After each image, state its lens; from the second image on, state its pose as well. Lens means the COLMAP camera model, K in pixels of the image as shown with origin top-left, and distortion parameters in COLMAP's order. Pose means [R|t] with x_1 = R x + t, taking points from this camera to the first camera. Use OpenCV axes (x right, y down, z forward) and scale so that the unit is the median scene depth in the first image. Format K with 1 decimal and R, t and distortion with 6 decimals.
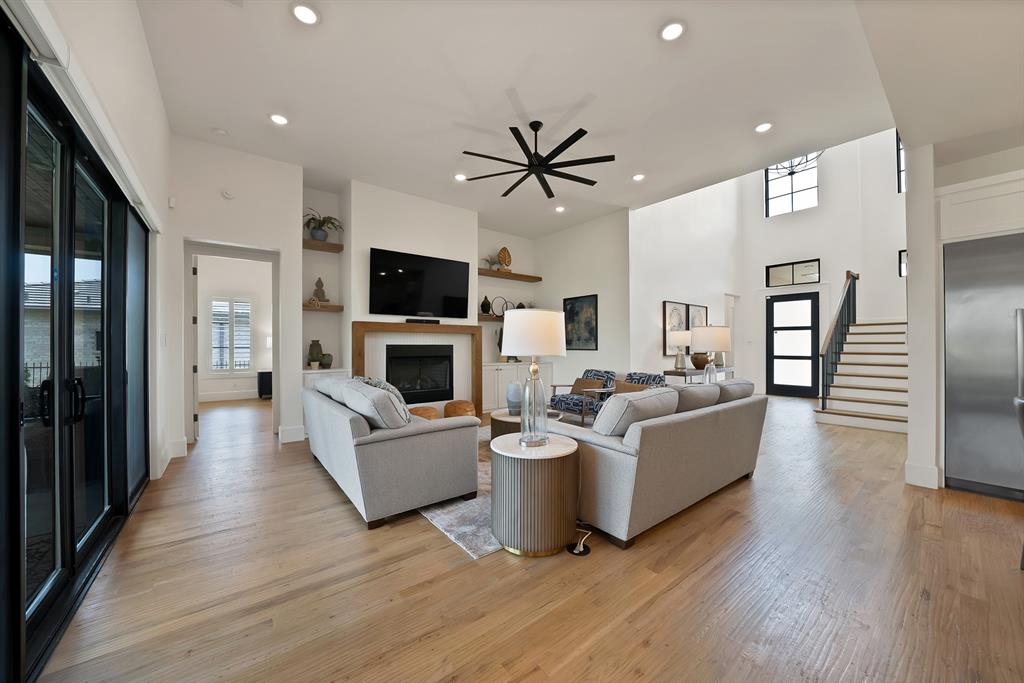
lens RADIAL K [[366.5, 0, 510.3], [0, 366.5, 348.2], [0, 0, 1]] dist [-0.025550, 0.002657]
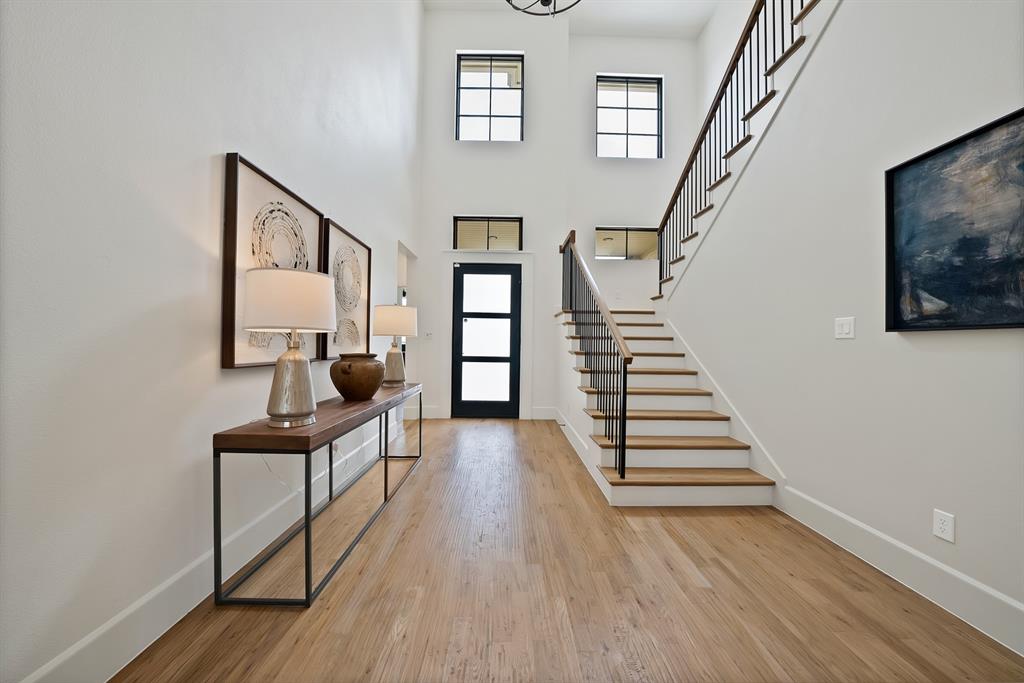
lens RADIAL K [[366.5, 0, 511.5], [0, 366.5, 343.7], [0, 0, 1]] dist [-0.025550, 0.002657]
pose [[0.609663, 0.012636, 0.792560, 0.353545], [-0.006430, 0.999919, -0.010996, 0.005086], [-0.792635, 0.001608, 0.609695, 0.709356]]
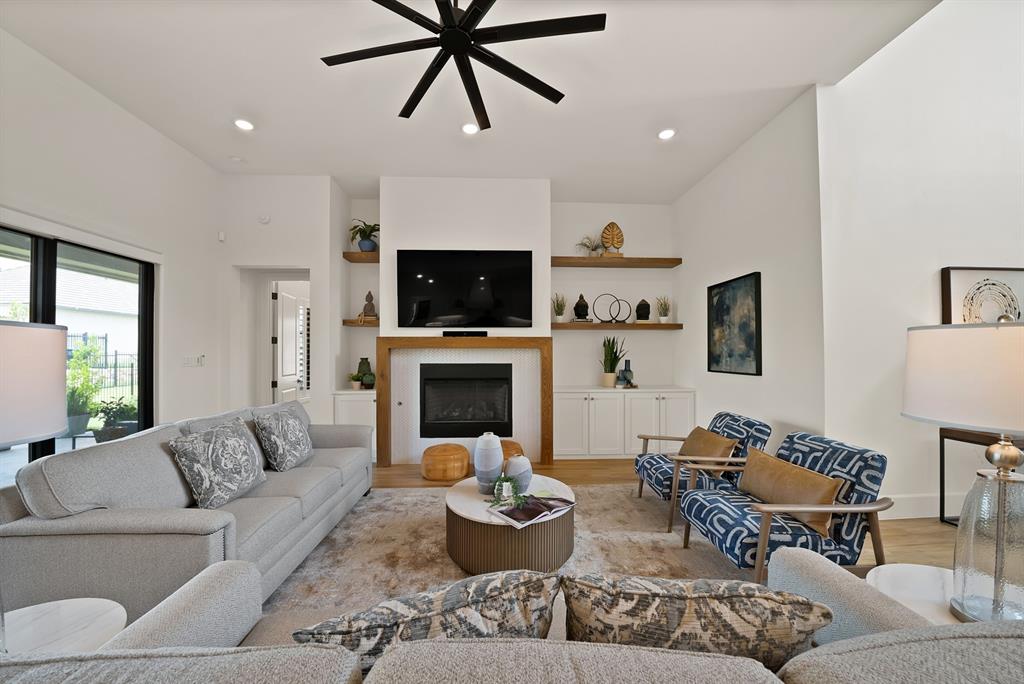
lens RADIAL K [[366.5, 0, 509.6], [0, 366.5, 349.9], [0, 0, 1]] dist [-0.025550, 0.002657]
pose [[0.813436, -0.007075, -0.581611, 0.249281], [-0.003828, 0.999839, -0.017517, -0.021811], [0.581642, 0.016475, 0.813278, 0.356692]]
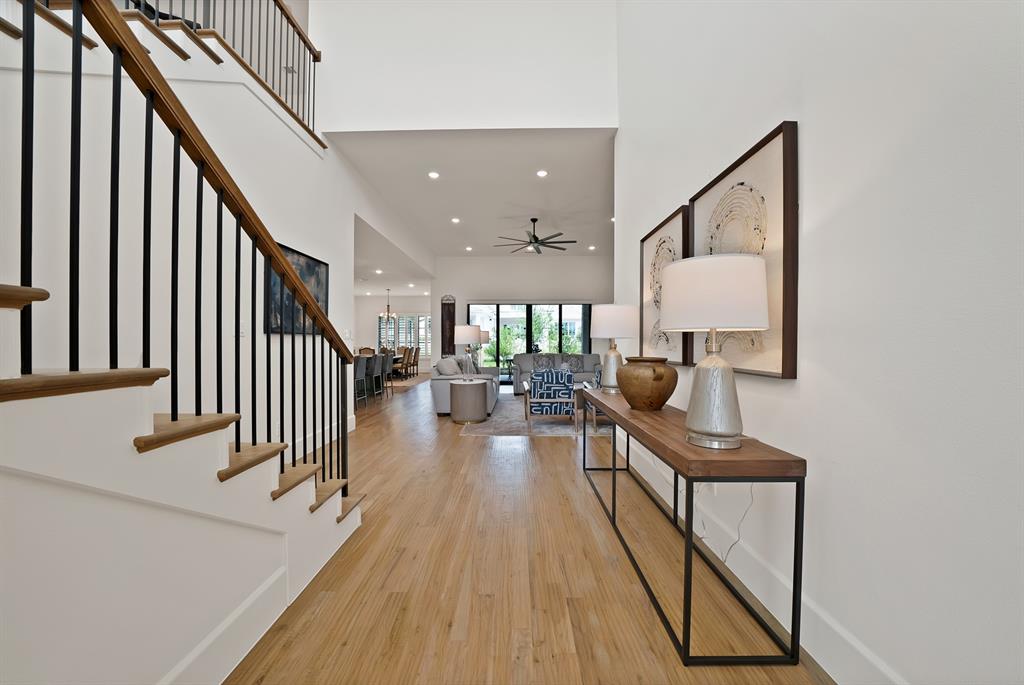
lens RADIAL K [[366.5, 0, 502.5], [0, 366.5, 343.2], [0, 0, 1]] dist [-0.025550, 0.002657]
pose [[-0.649786, 0.000300, -0.760117, 0.900732], [-0.005498, 0.999972, 0.005095, 0.000310], [0.760097, 0.007490, -0.649766, 1.184648]]
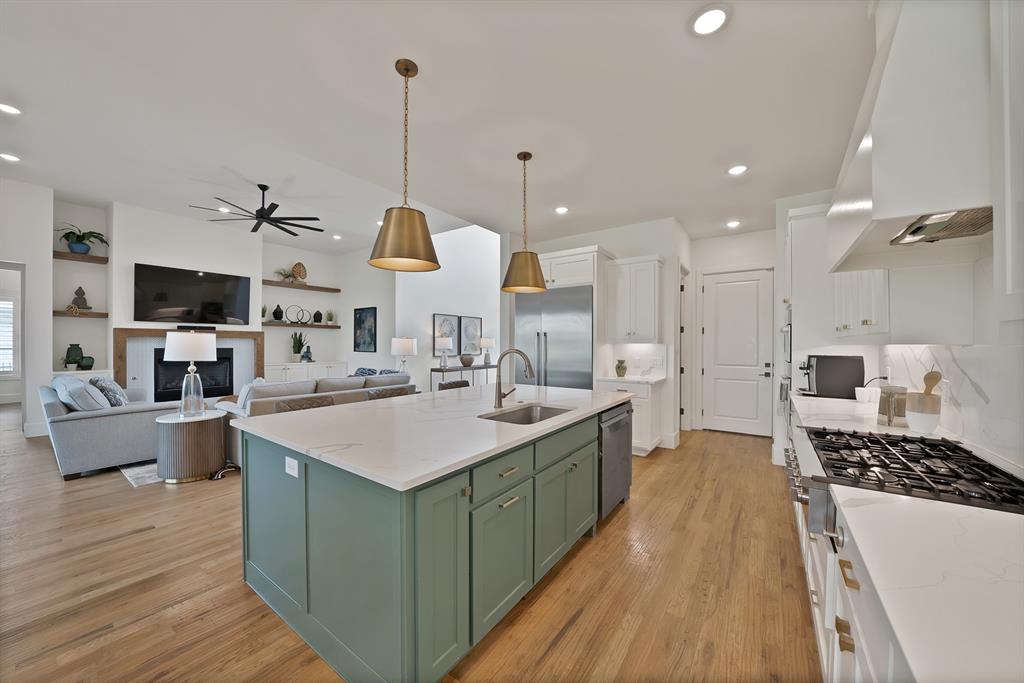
lens RADIAL K [[366.5, 0, 514.1], [0, 366.5, 346.2], [0, 0, 1]] dist [-0.025550, 0.002657]
pose [[0.957828, 0.004290, 0.287311, 0.332267], [-0.004242, 0.999991, -0.000787, -0.016120], [-0.287311, -0.000465, 0.957837, -0.312832]]
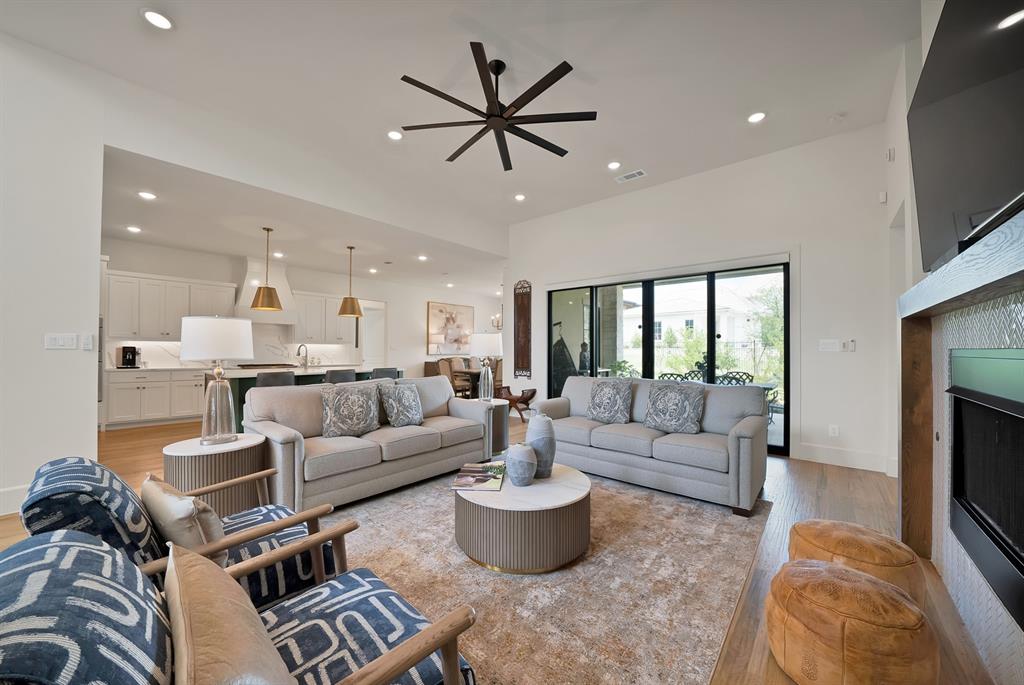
lens RADIAL K [[366.5, 0, 510.7], [0, 366.5, 345.8], [0, 0, 1]] dist [-0.025550, 0.002657]
pose [[-0.980957, -0.003372, -0.194198, 0.108719], [-0.002796, 0.999991, -0.003239, -0.008285], [0.194207, -0.002634, -0.980957, 1.000826]]
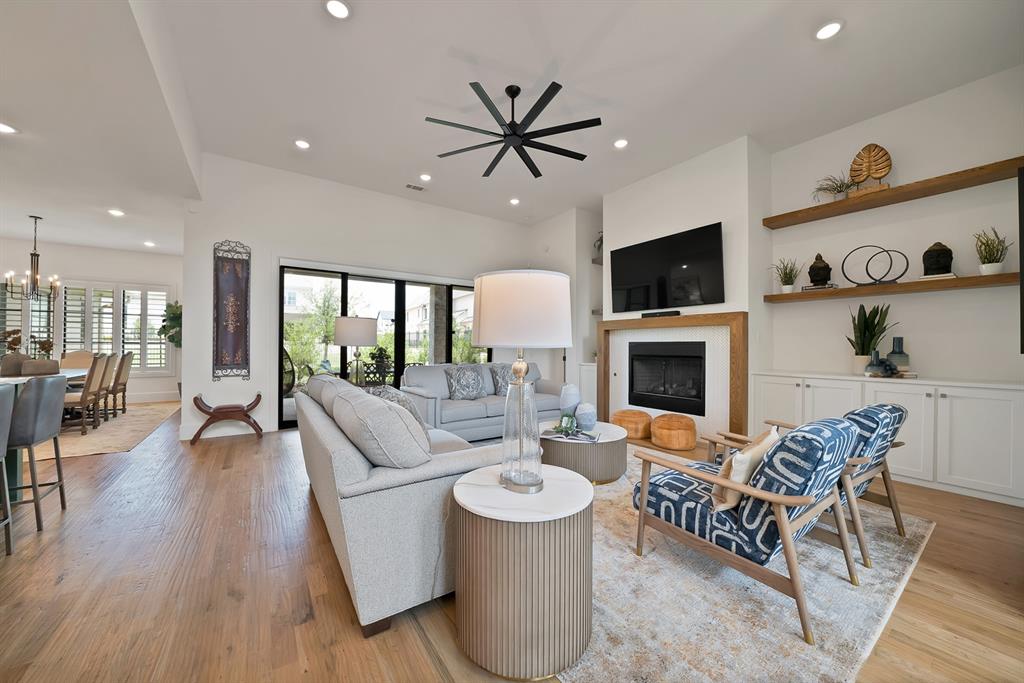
lens RADIAL K [[366.5, 0, 505.4], [0, 366.5, 345.4], [0, 0, 1]] dist [-0.025550, 0.002657]
pose [[-0.072607, -0.003528, -0.997354, 0.544473], [-0.014465, 0.999892, -0.002484, 0.005102], [0.997256, 0.014246, -0.072650, 0.597777]]
